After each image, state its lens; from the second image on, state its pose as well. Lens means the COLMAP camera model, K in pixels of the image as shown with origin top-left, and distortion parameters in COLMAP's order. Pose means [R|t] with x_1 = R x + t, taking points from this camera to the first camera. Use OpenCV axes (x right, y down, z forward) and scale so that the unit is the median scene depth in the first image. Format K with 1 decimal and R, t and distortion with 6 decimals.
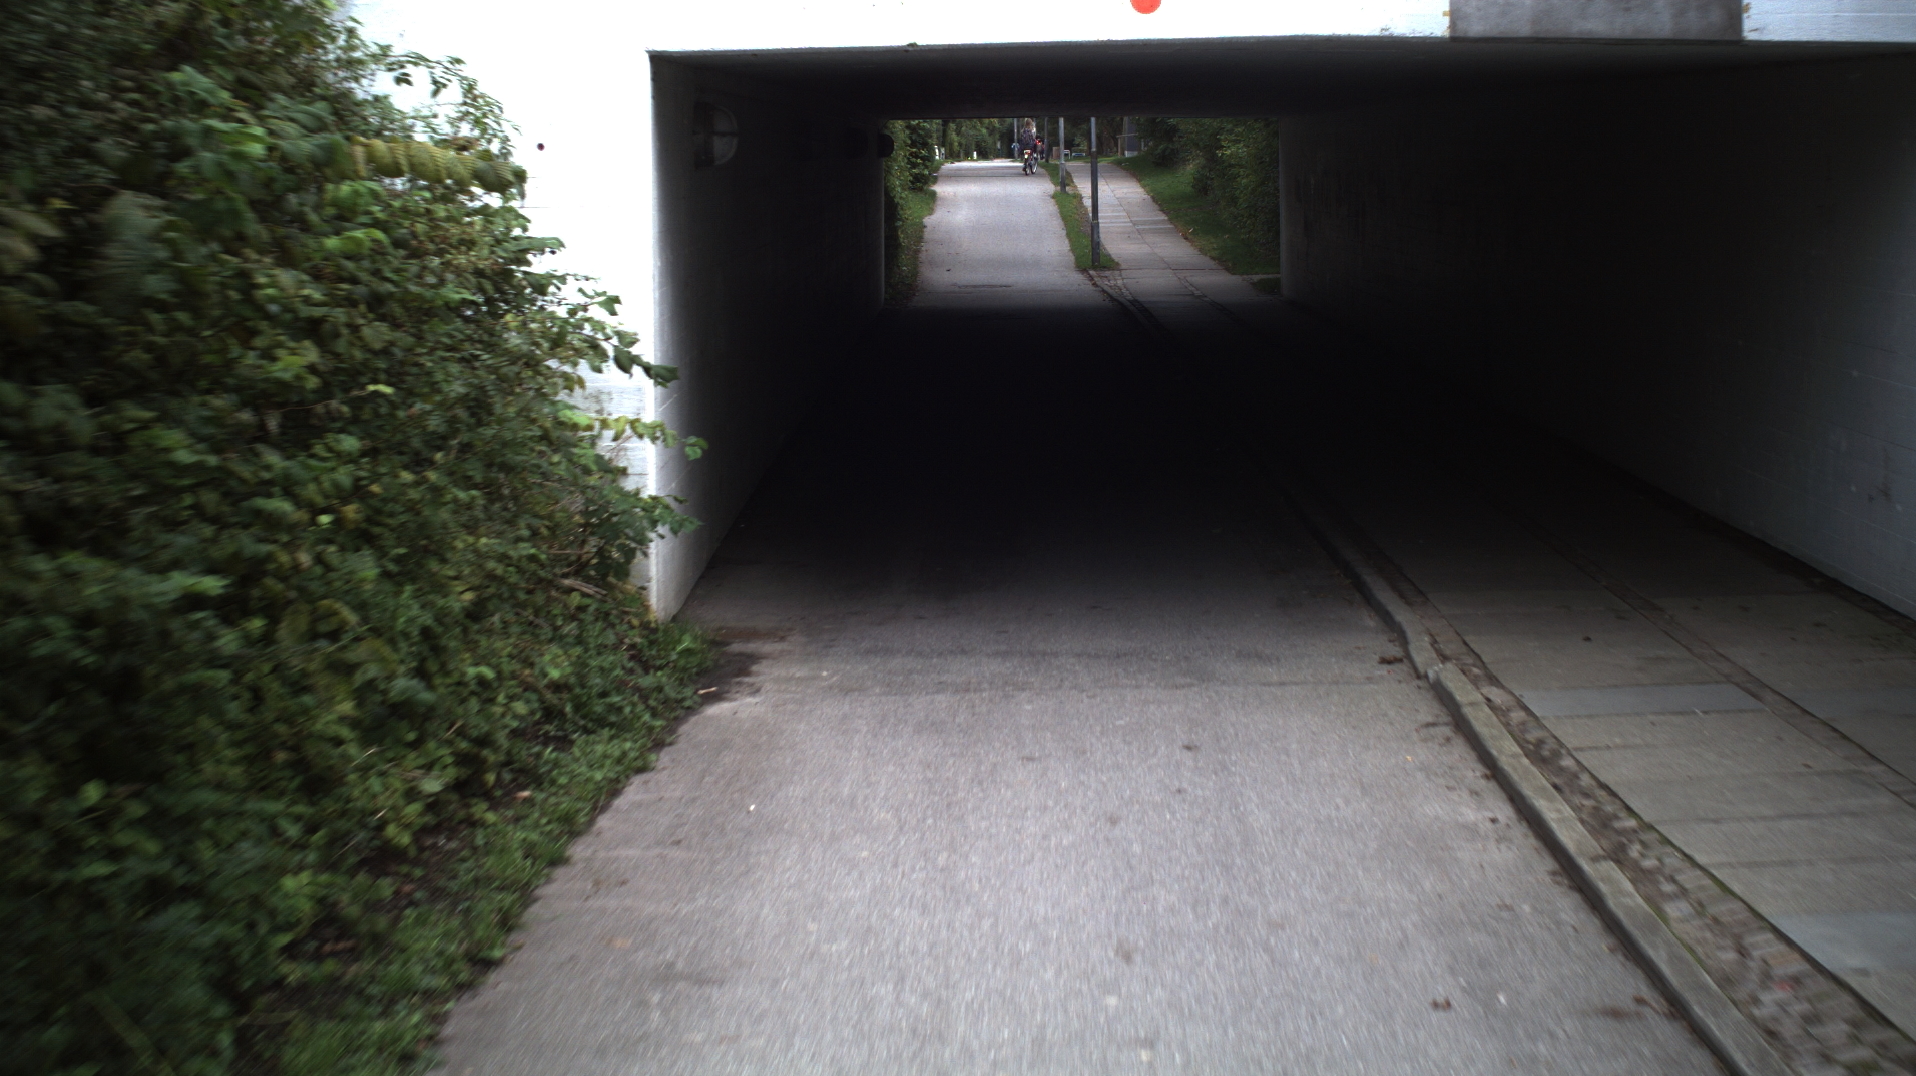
lens RADIAL K [[3358.4, 0, 958.0], [0, 3358.4, 538.0], [0, 0, 1]] dist [-0.252792, 0.151044]
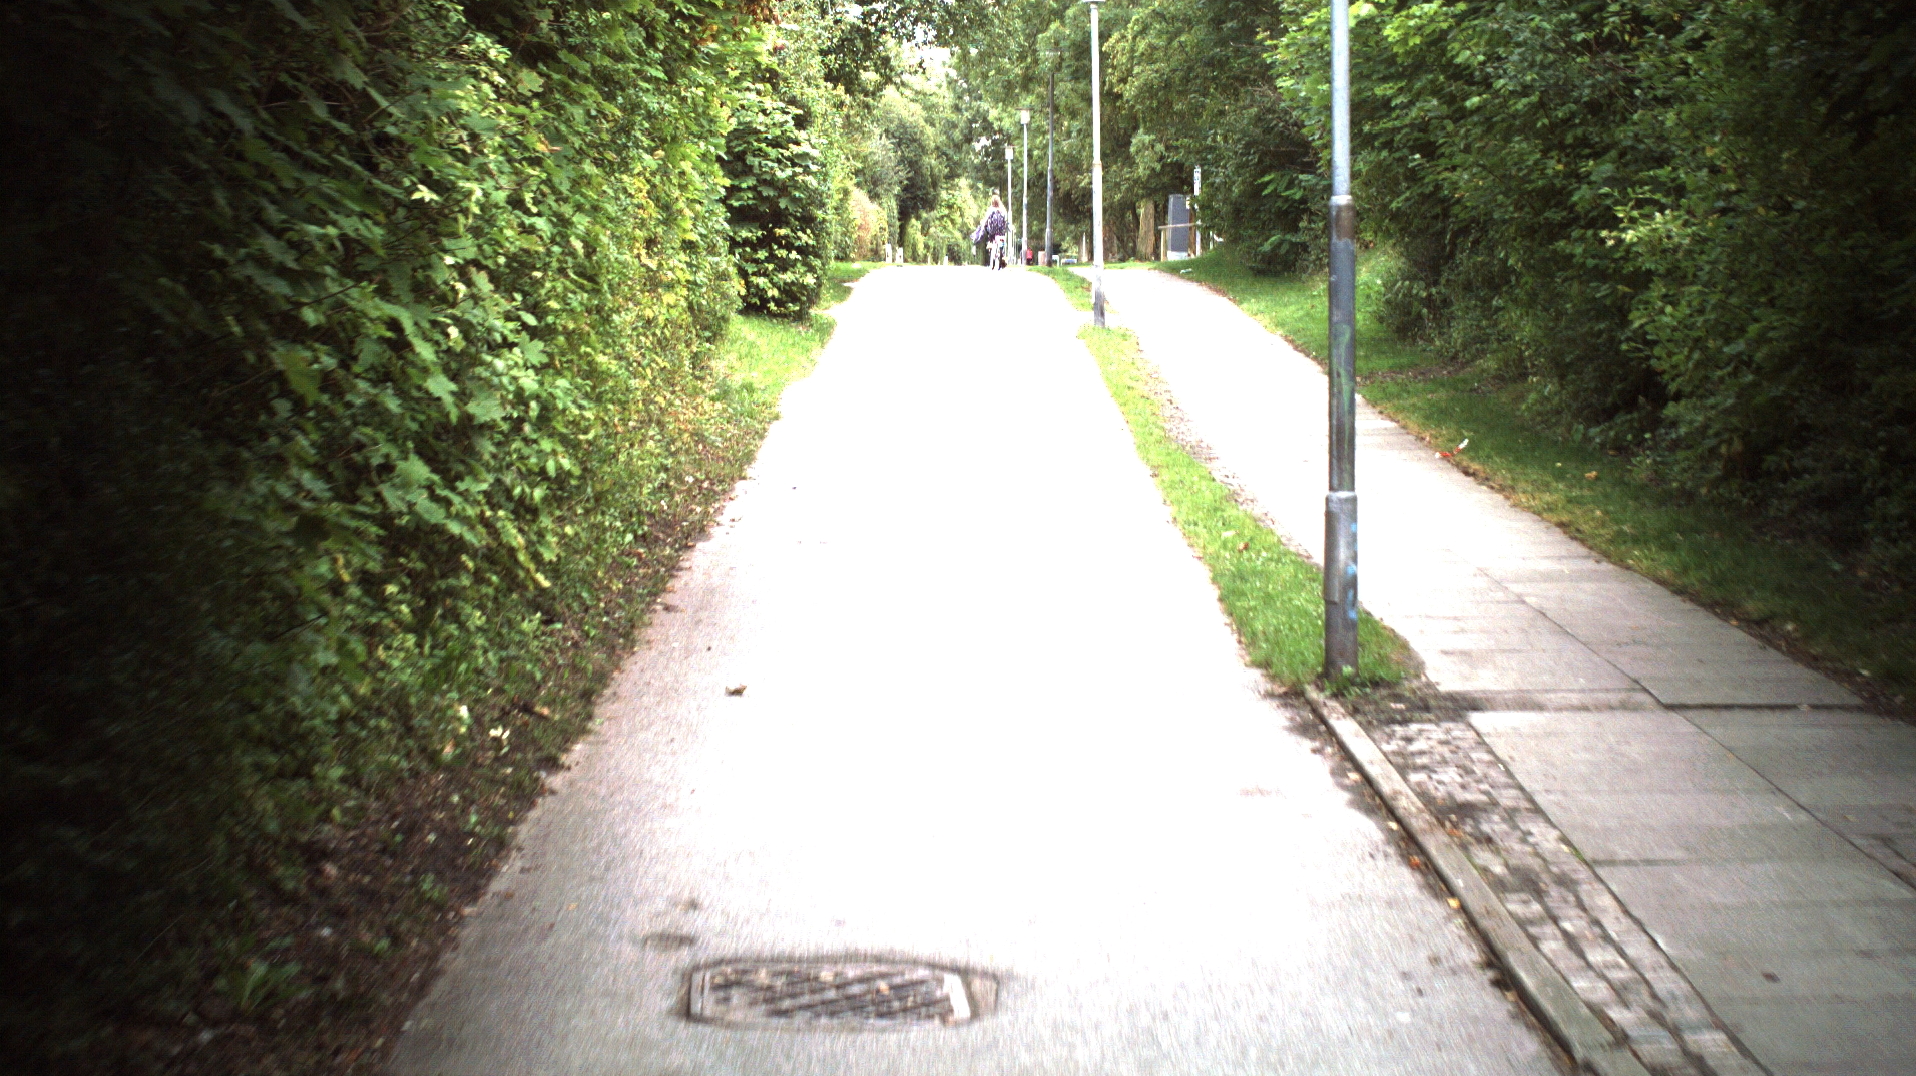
lens RADIAL K [[3358.4, 0, 958.0], [0, 3358.4, 538.0], [0, 0, 1]] dist [-0.252792, 0.151044]
pose [[0.999857, 0.014772, 0.008287, 0.010962], [-0.014498, 0.999377, -0.032163, -0.083454], [-0.008757, 0.032039, 0.999448, 0.760320]]
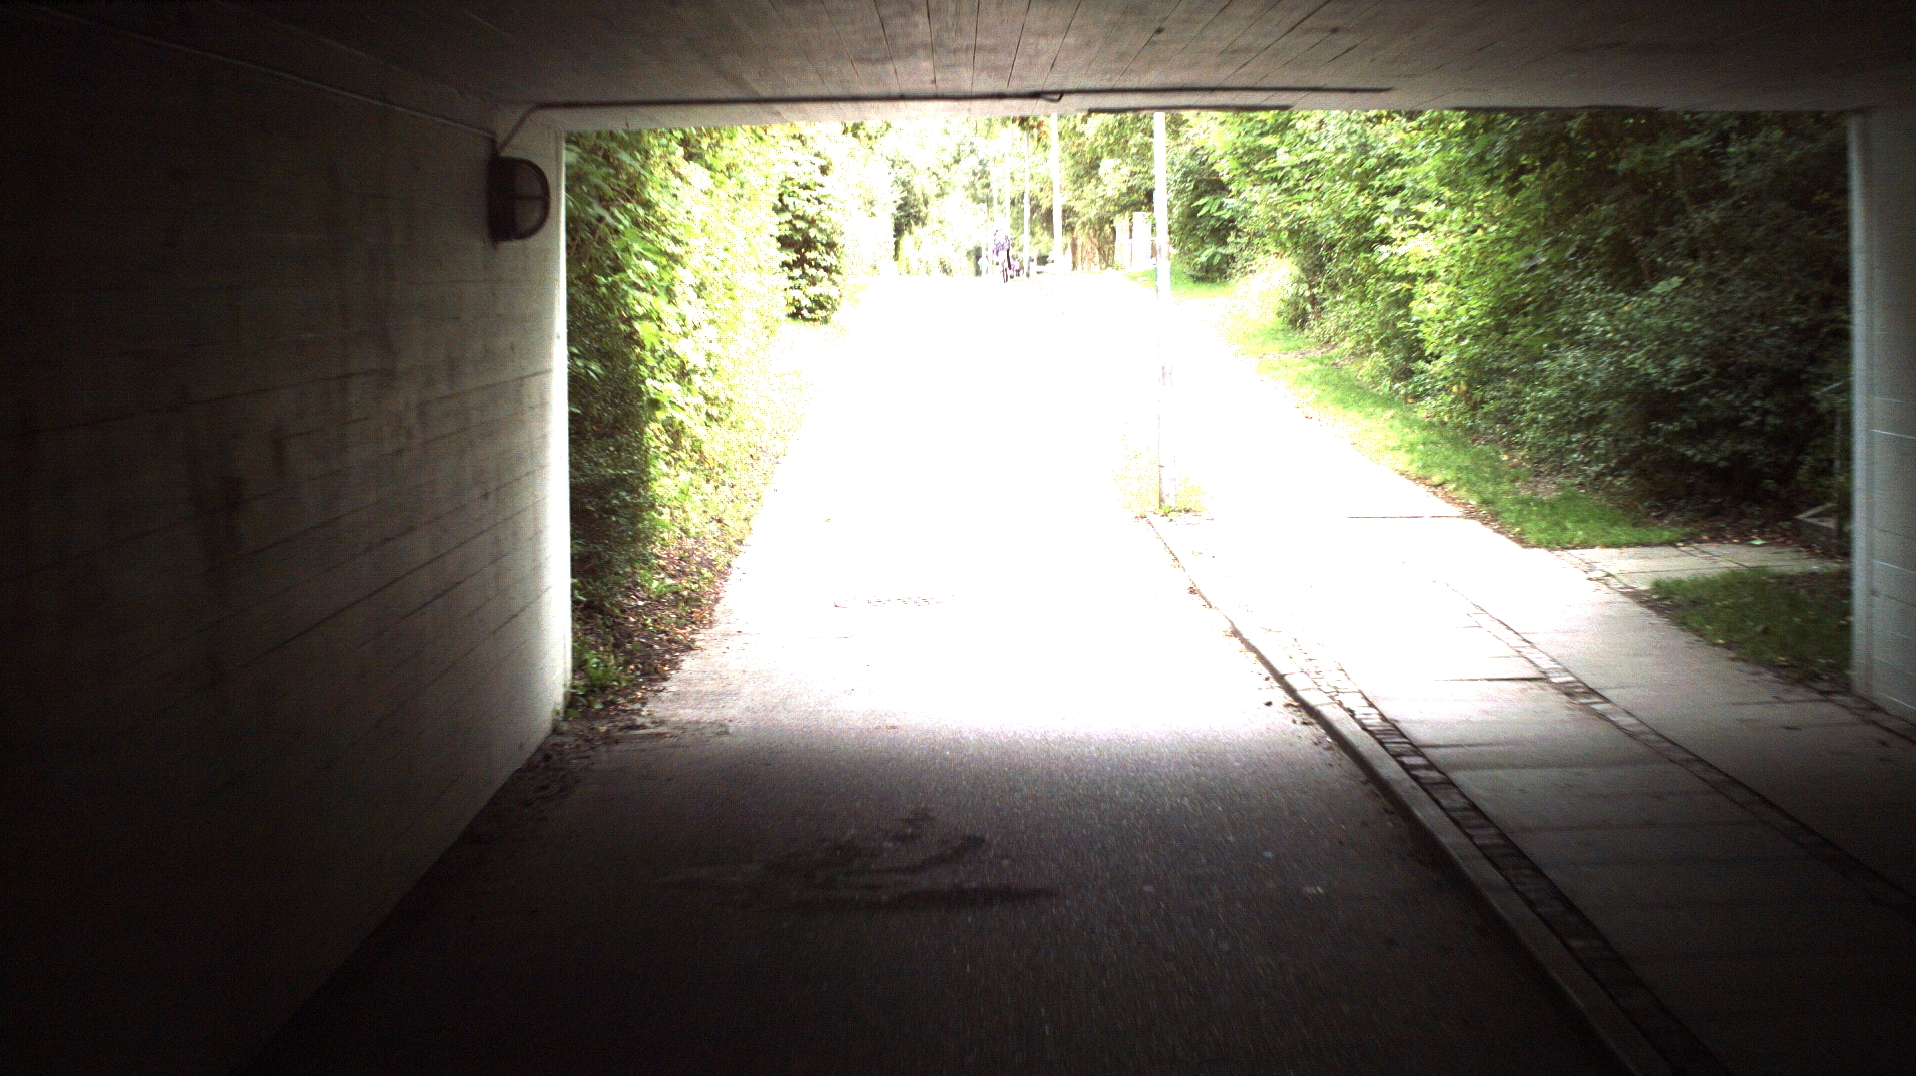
lens RADIAL K [[3358.4, 0, 958.0], [0, 3358.4, 538.0], [0, 0, 1]] dist [-0.252792, 0.151044]
pose [[0.999950, -0.003931, 0.009183, 0.010025], [0.004256, 0.999352, -0.035732, -0.062264], [-0.009037, 0.035769, 0.999319, 0.571702]]
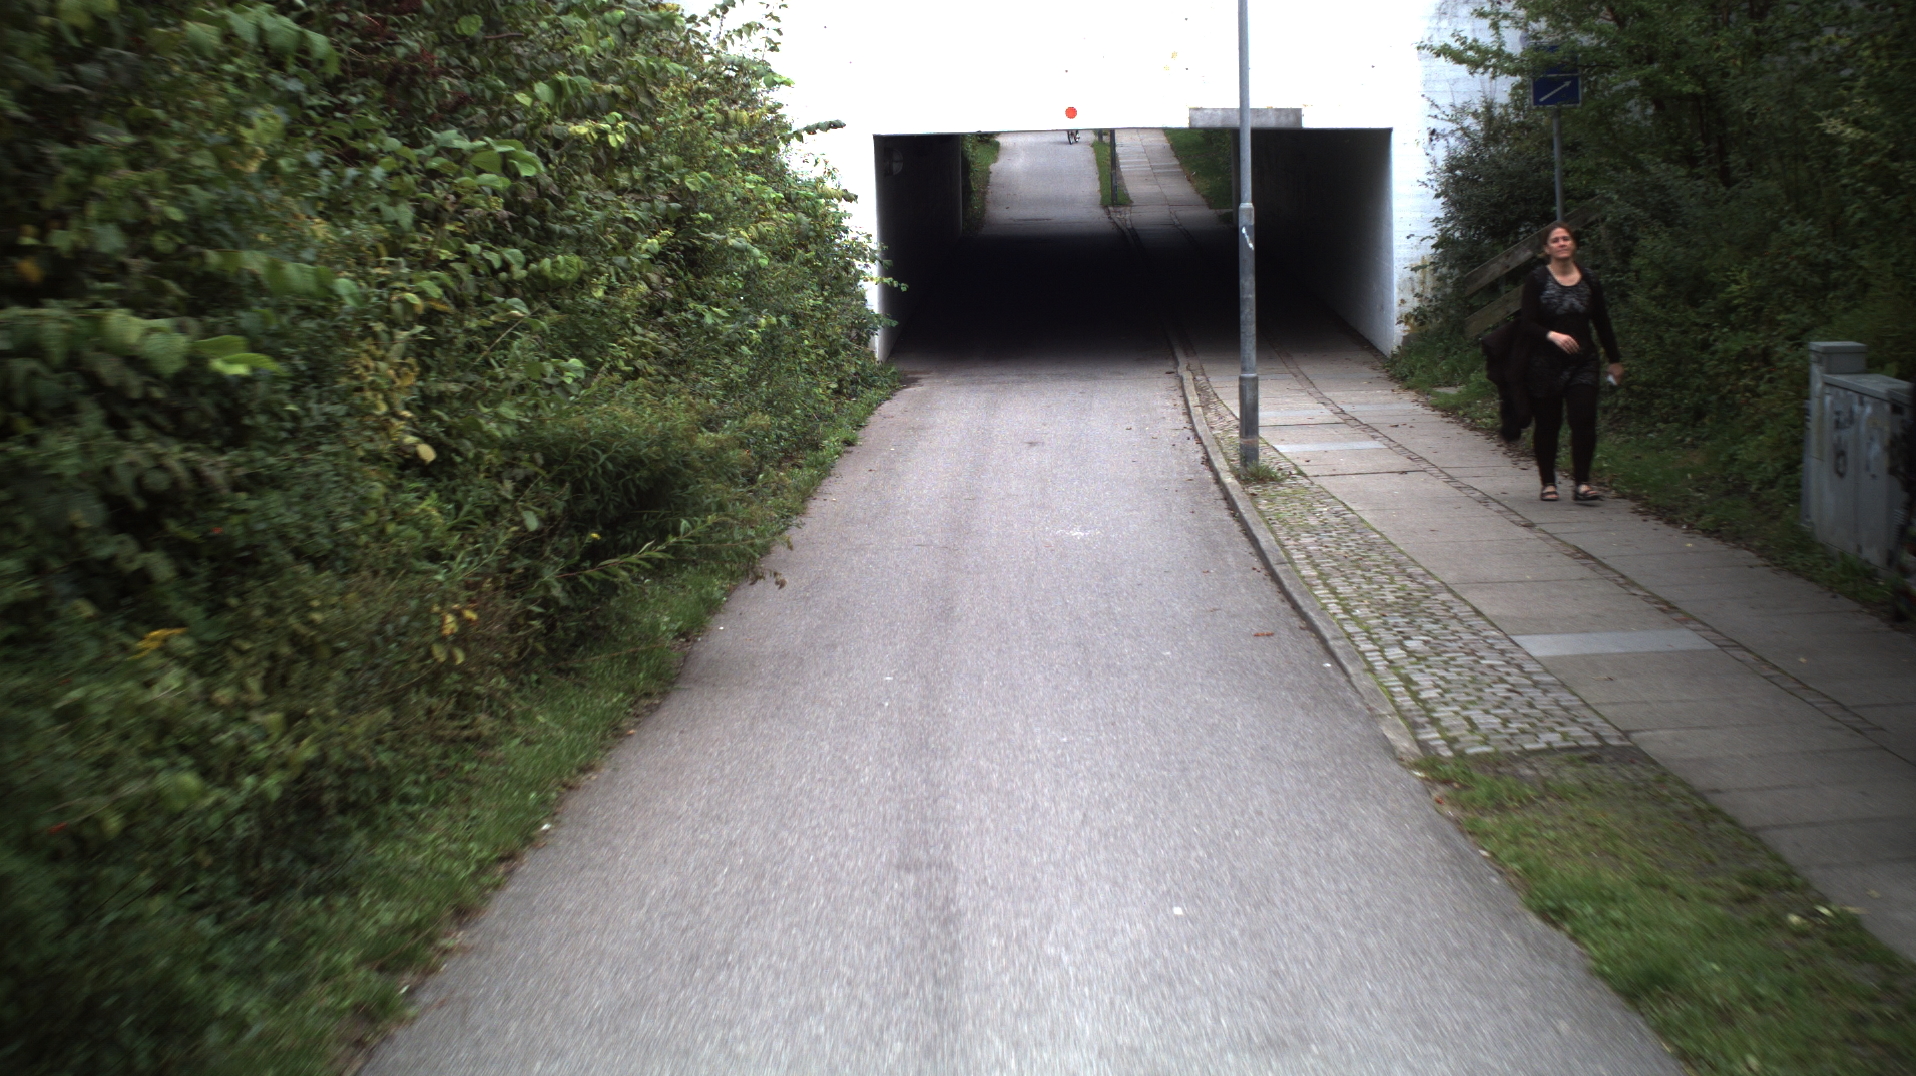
lens RADIAL K [[3358.4, 0, 958.0], [0, 3358.4, 538.0], [0, 0, 1]] dist [-0.252792, 0.151044]
pose [[0.999709, -0.010379, -0.021779, 0.005478], [0.010855, 0.999702, 0.021852, 0.025654], [0.021545, -0.022082, 0.999524, -0.381322]]
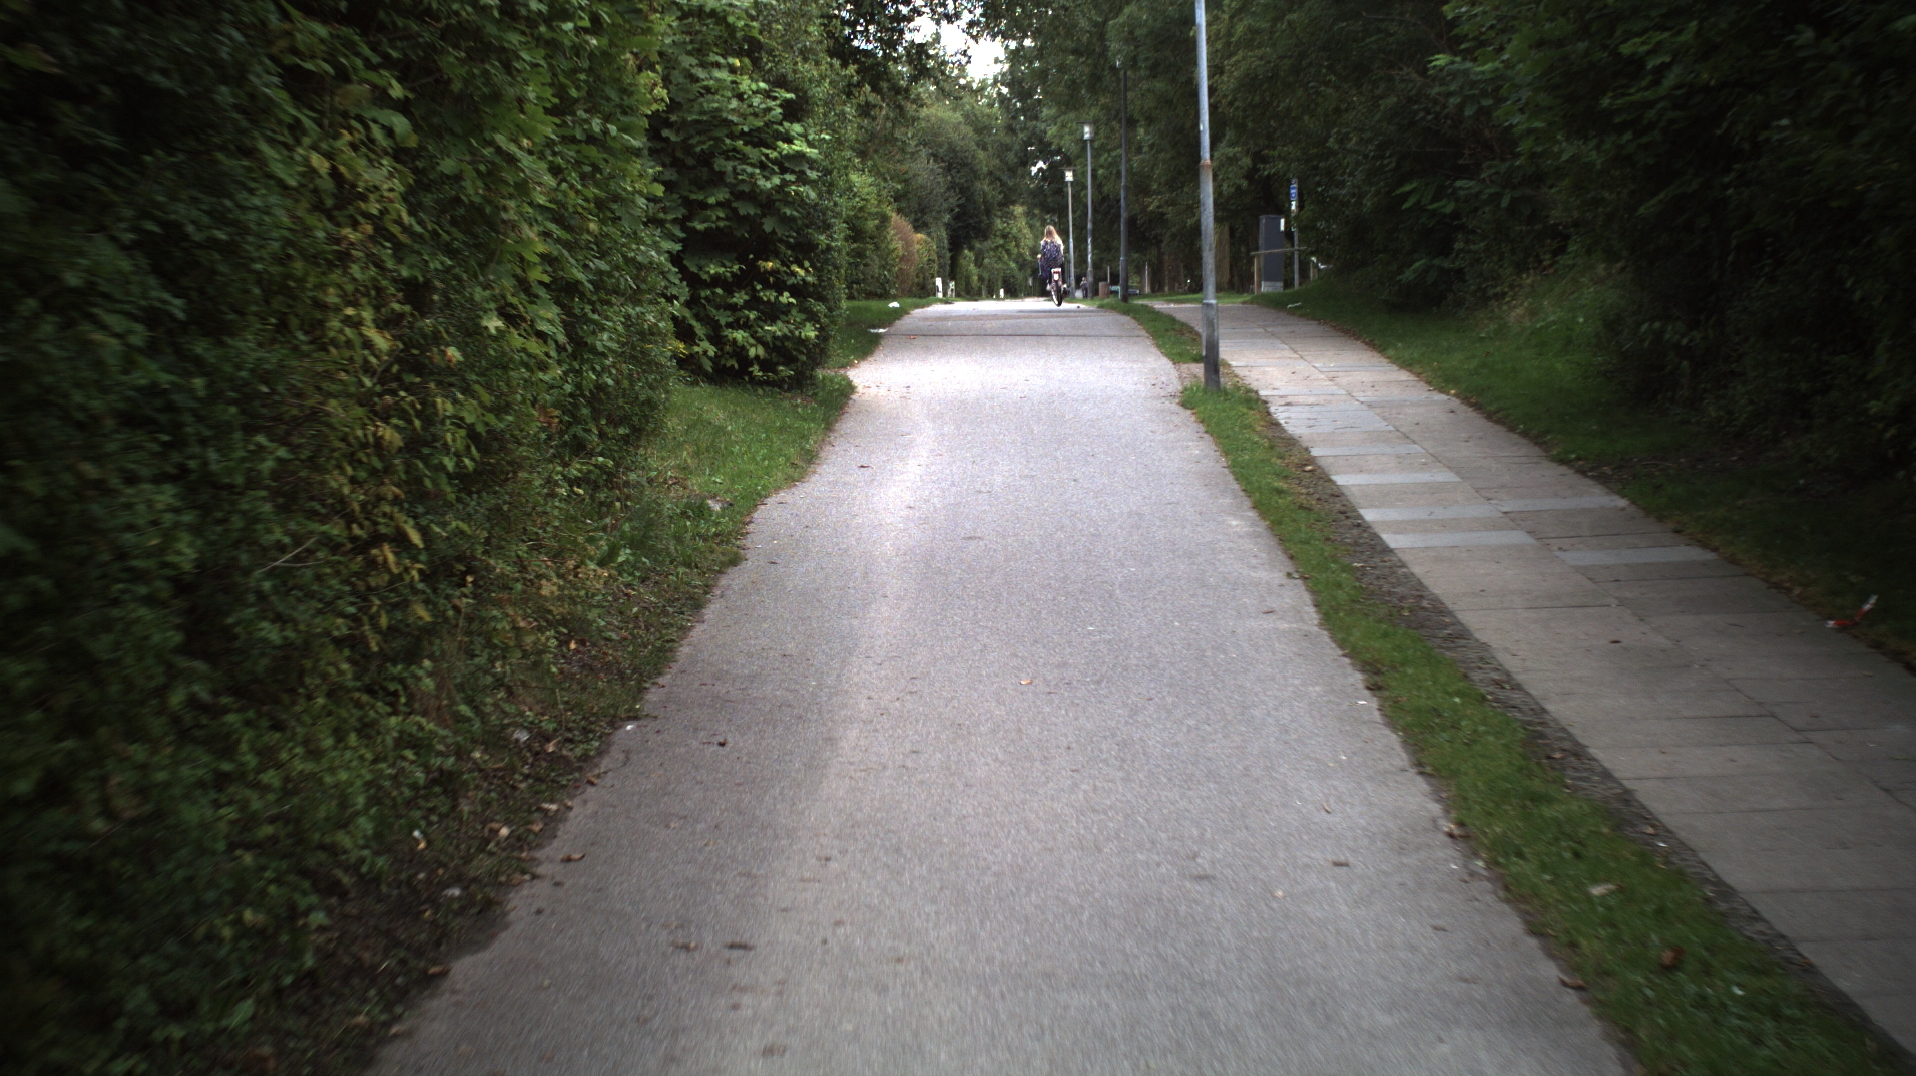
lens RADIAL K [[3358.4, 0, 958.0], [0, 3358.4, 538.0], [0, 0, 1]] dist [-0.252792, 0.151044]
pose [[0.999954, -0.000344, -0.009617, 0.011811], [-0.000054, 0.999142, -0.041421, -0.106606], [0.009623, 0.041420, 0.999095, 0.949076]]
